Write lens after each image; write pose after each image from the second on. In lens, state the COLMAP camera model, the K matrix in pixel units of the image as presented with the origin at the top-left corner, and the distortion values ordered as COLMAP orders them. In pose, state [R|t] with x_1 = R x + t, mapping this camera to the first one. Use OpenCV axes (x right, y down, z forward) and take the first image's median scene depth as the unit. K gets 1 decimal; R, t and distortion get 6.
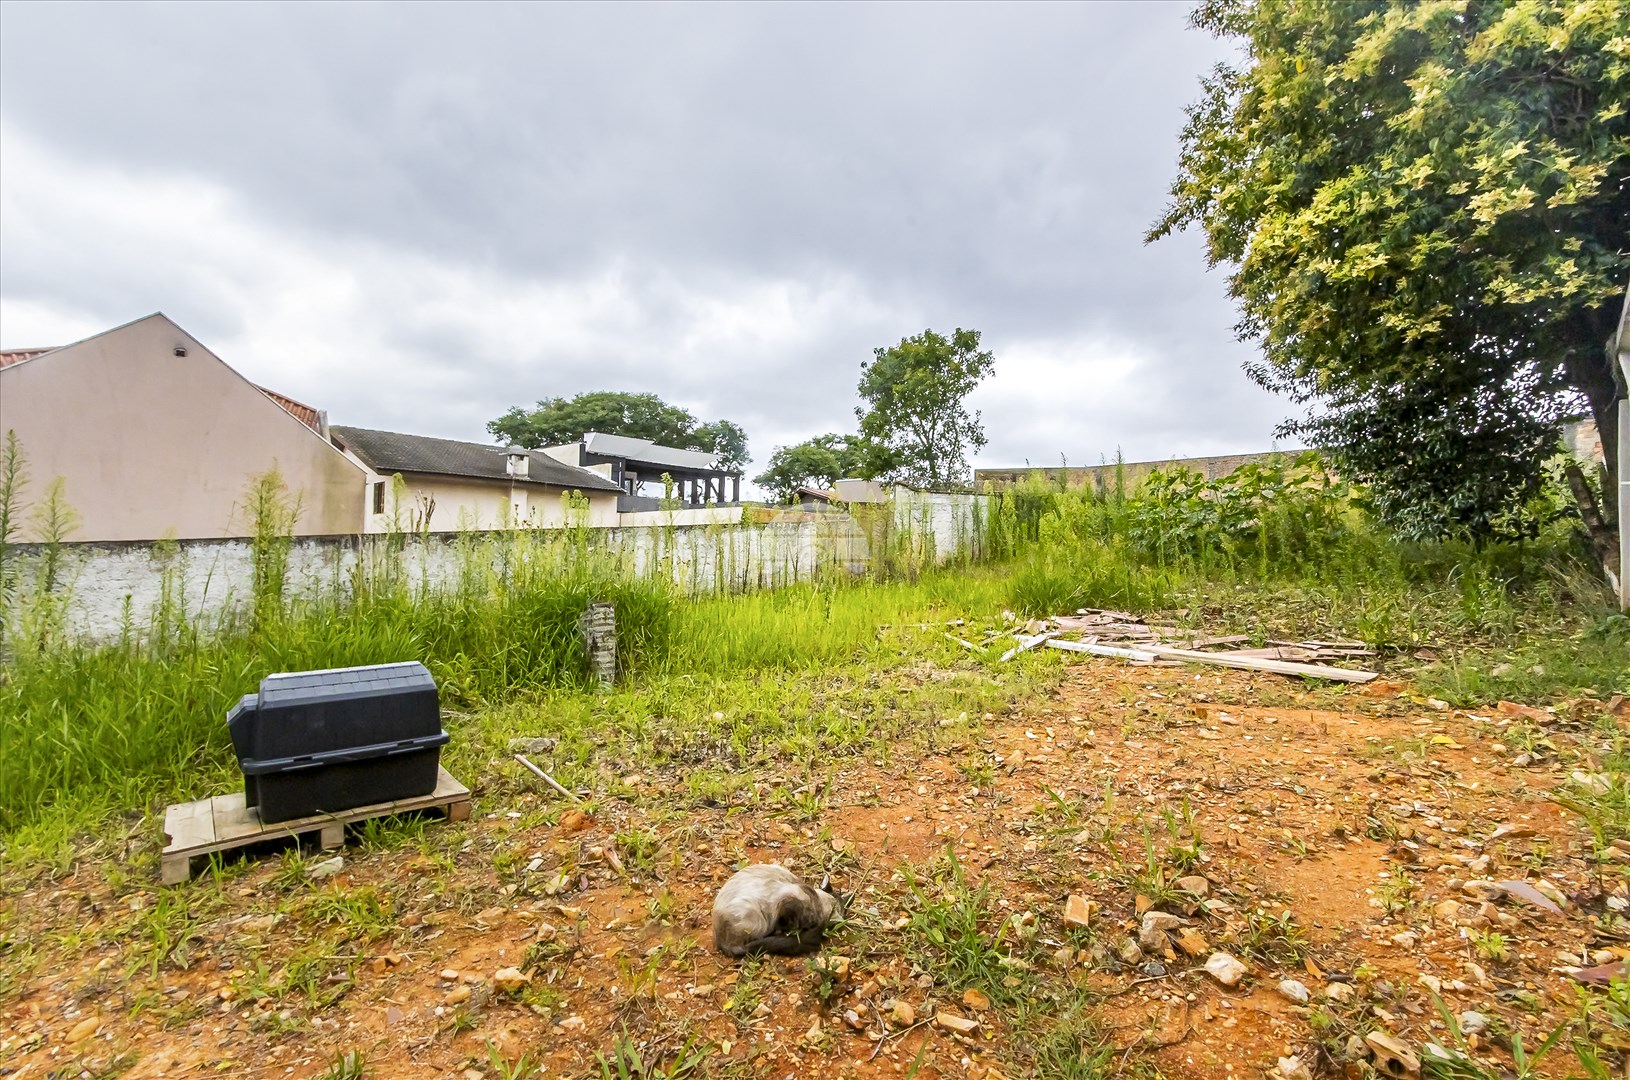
lens RADIAL K [[741.9, 0, 815.0], [0, 741.9, 540.0], [0, 0, 1]] dist [0.006314, -0.001949]
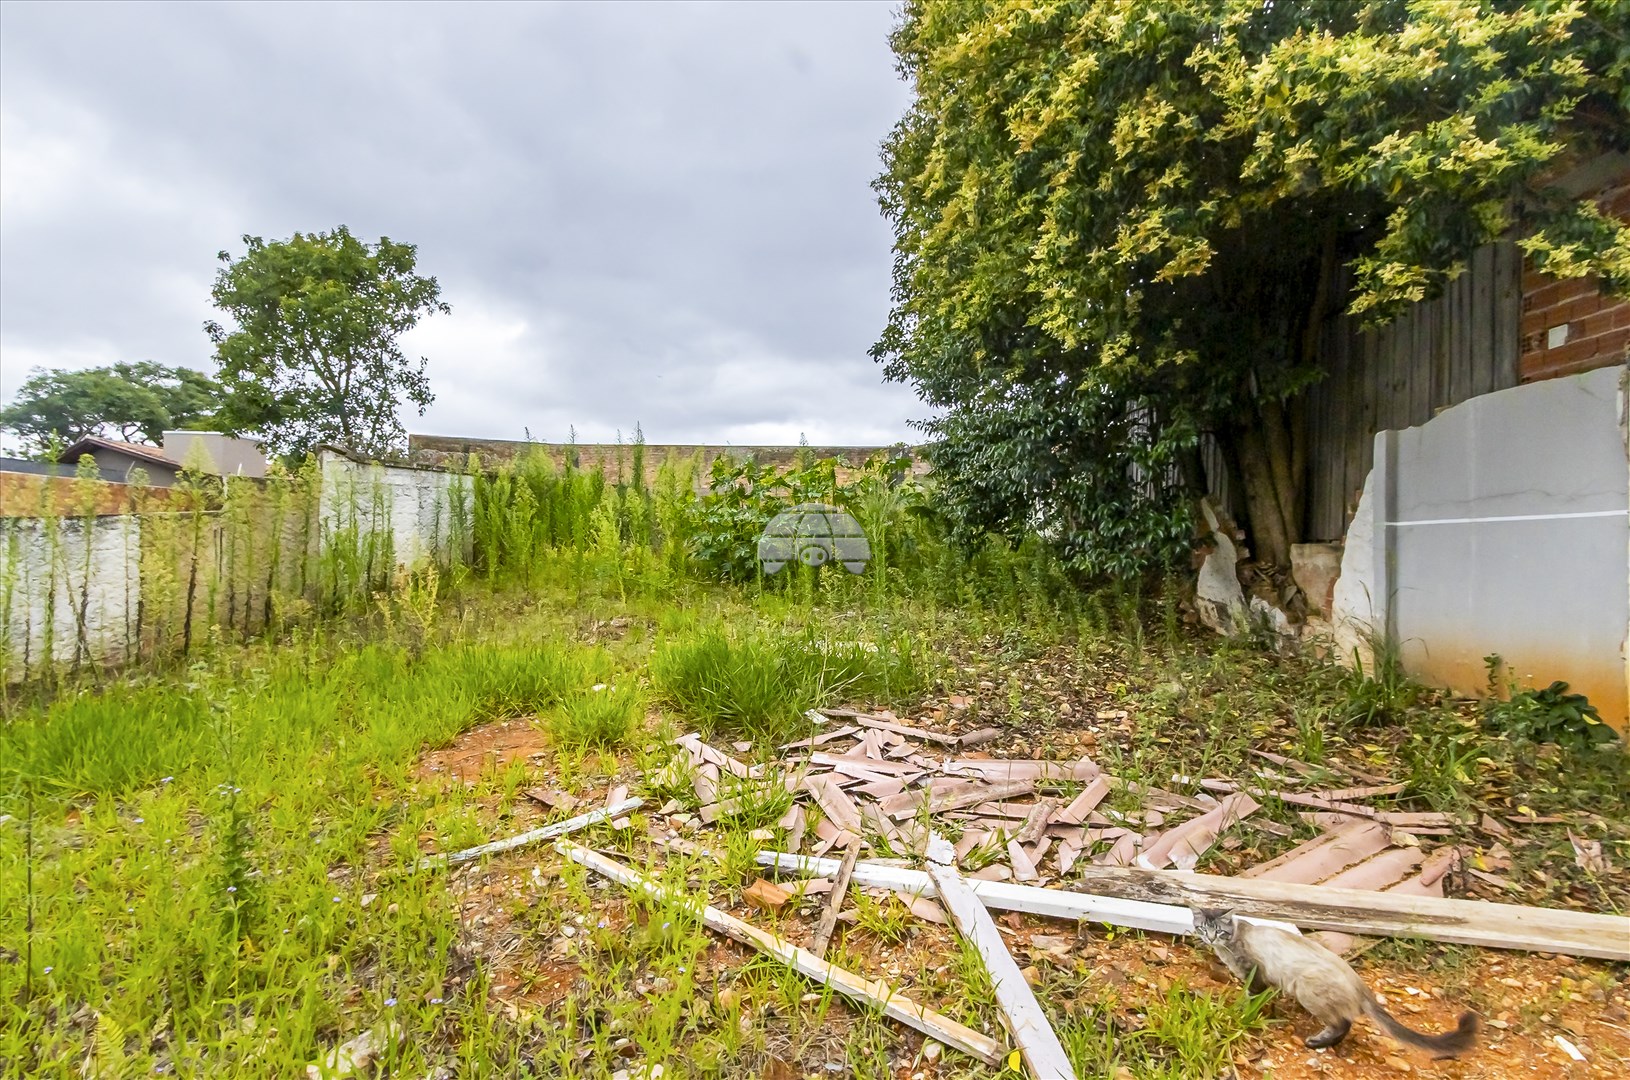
lens RADIAL K [[736.4, 0, 813.4], [0, 736.4, 551.9], [0, 0, 1]] dist [-0.000697, -0.001126]
pose [[0.727532, -0.013564, 0.685940, -0.003517], [-0.018798, 0.999035, 0.039694, -0.013562], [-0.685816, -0.041773, 0.726575, 0.173490]]
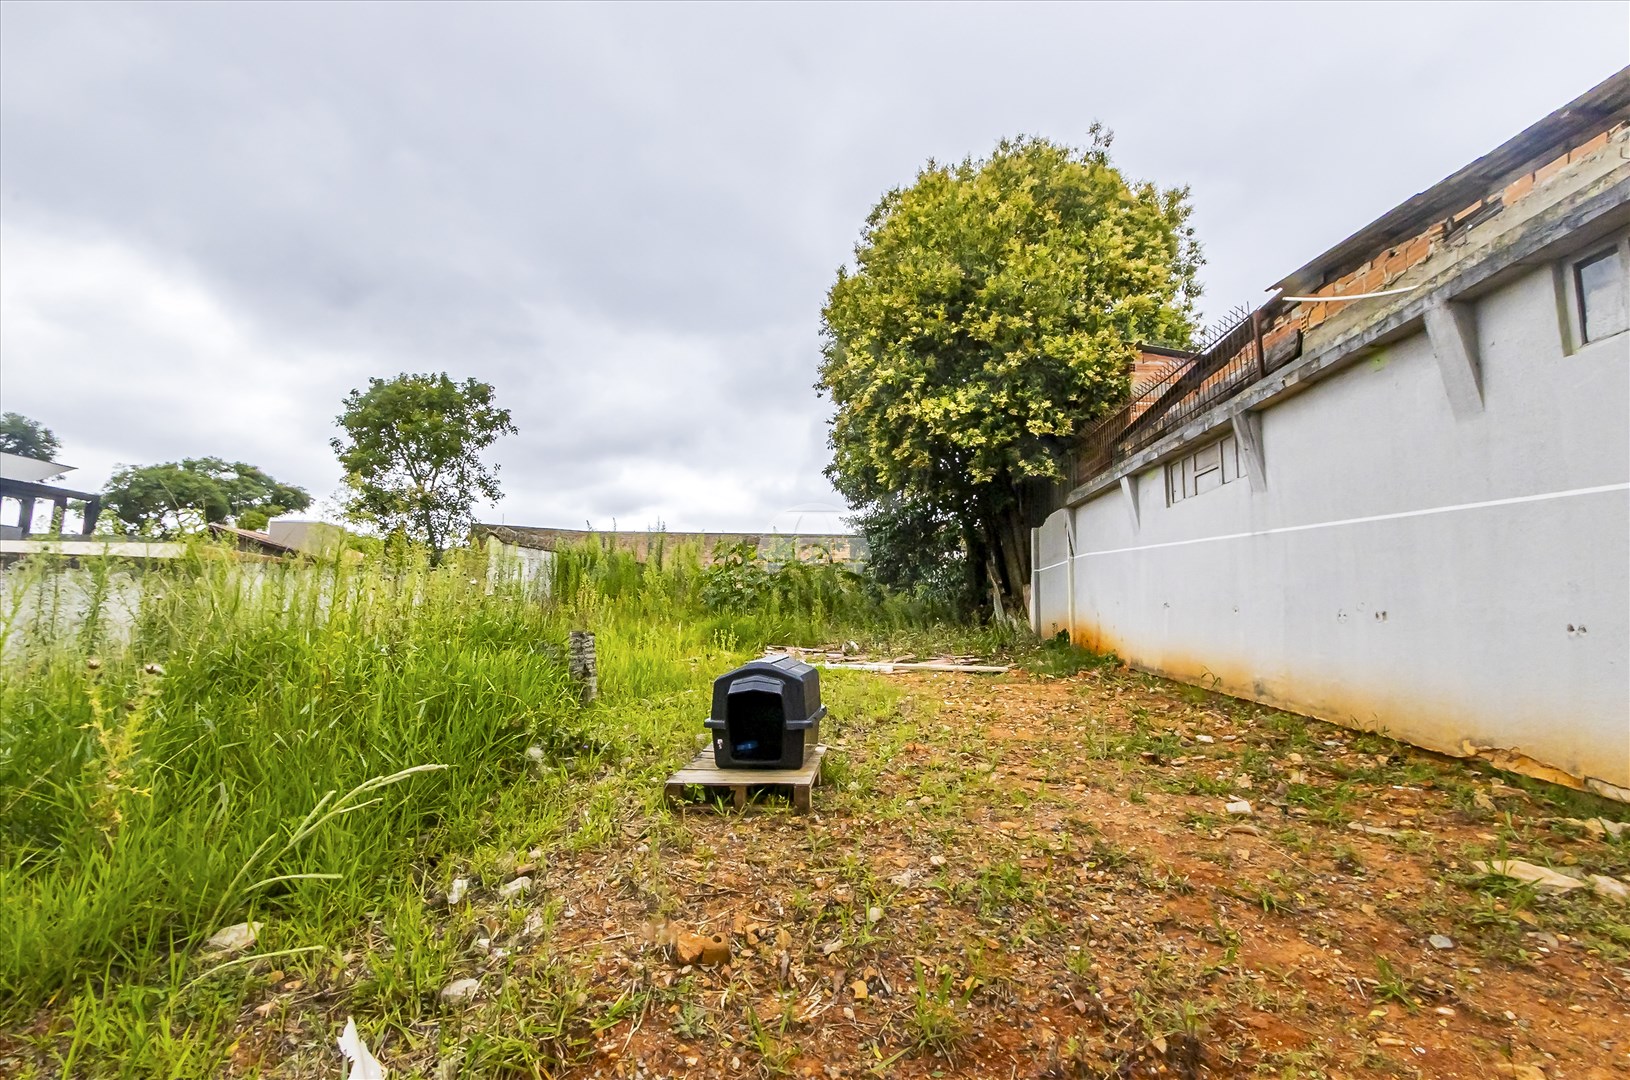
lens RADIAL K [[741.9, 0, 815.0], [0, 741.9, 540.0], [0, 0, 1]] dist [0.006314, -0.001949]
pose [[0.716022, 0.079422, 0.693545, -0.141205], [-0.020202, 0.995448, -0.093138, 0.008068], [-0.697786, 0.052678, 0.714367, 0.001071]]
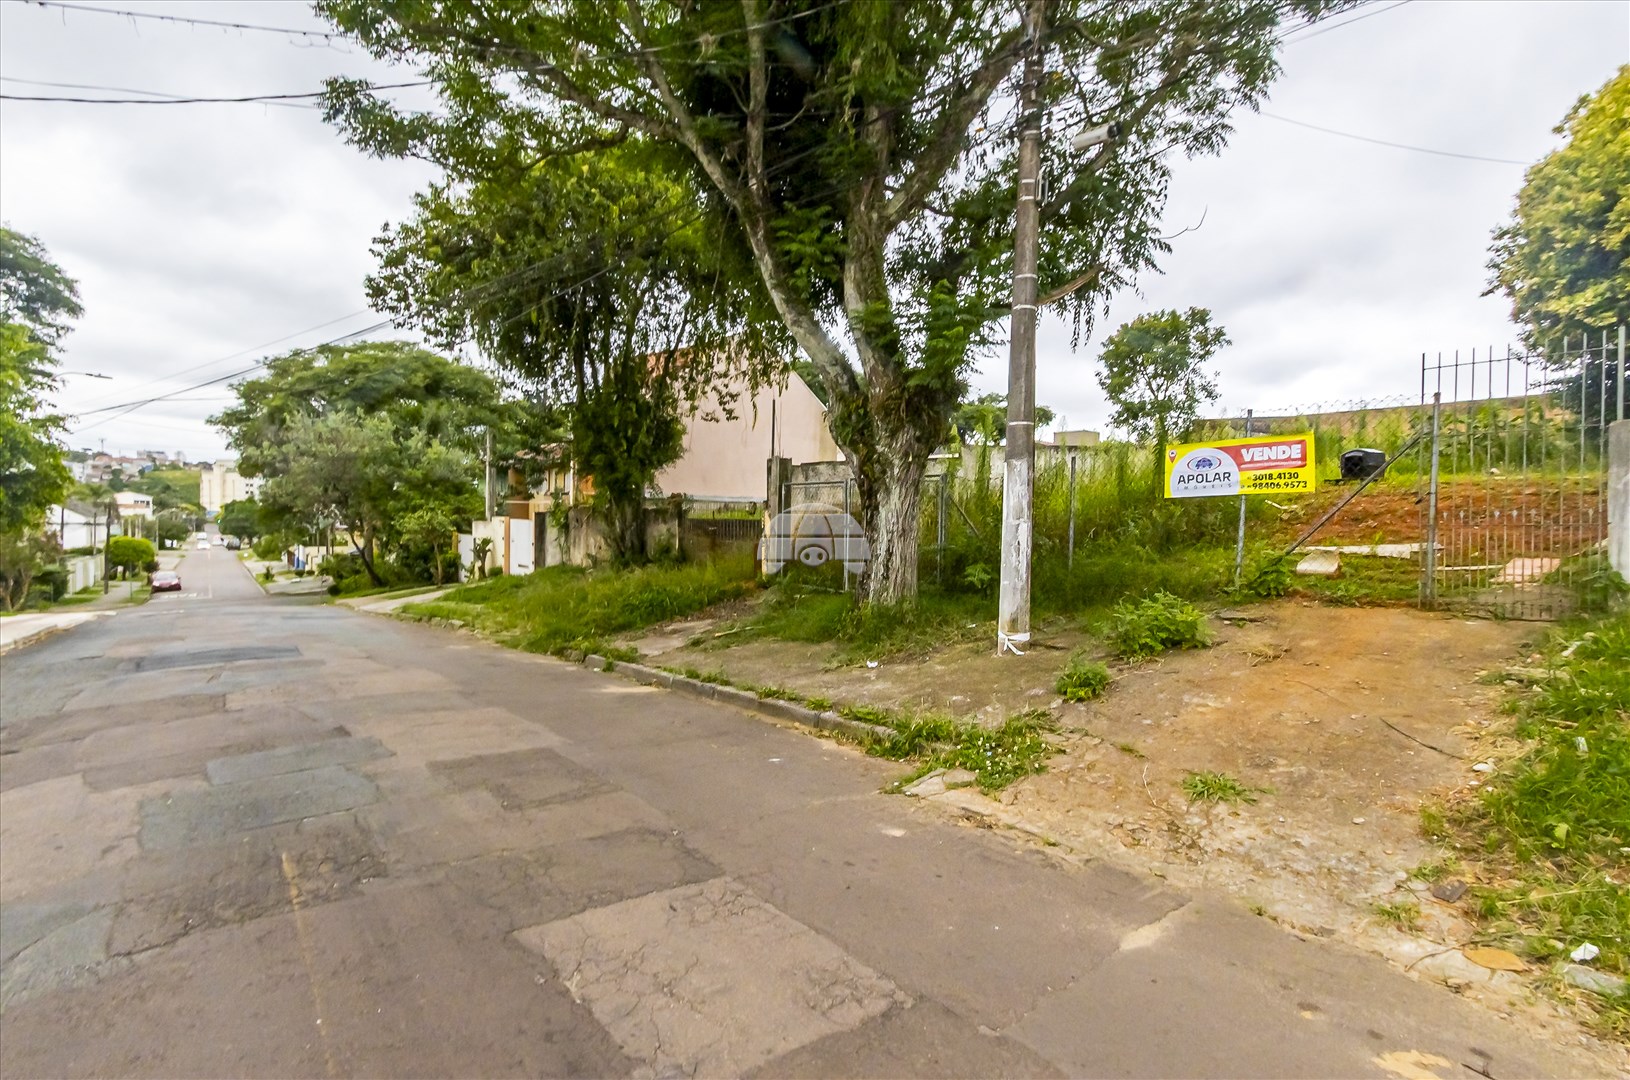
lens RADIAL K [[754.1, 0, 815.0], [0, 754.1, 540.0], [0, 0, 1]] dist [0.023861, -0.000771]
pose [[0.995805, 0.003090, -0.091445, -0.320164], [0.001515, 0.998736, 0.050244, 0.045437], [0.091484, -0.050171, 0.994542, -0.358360]]
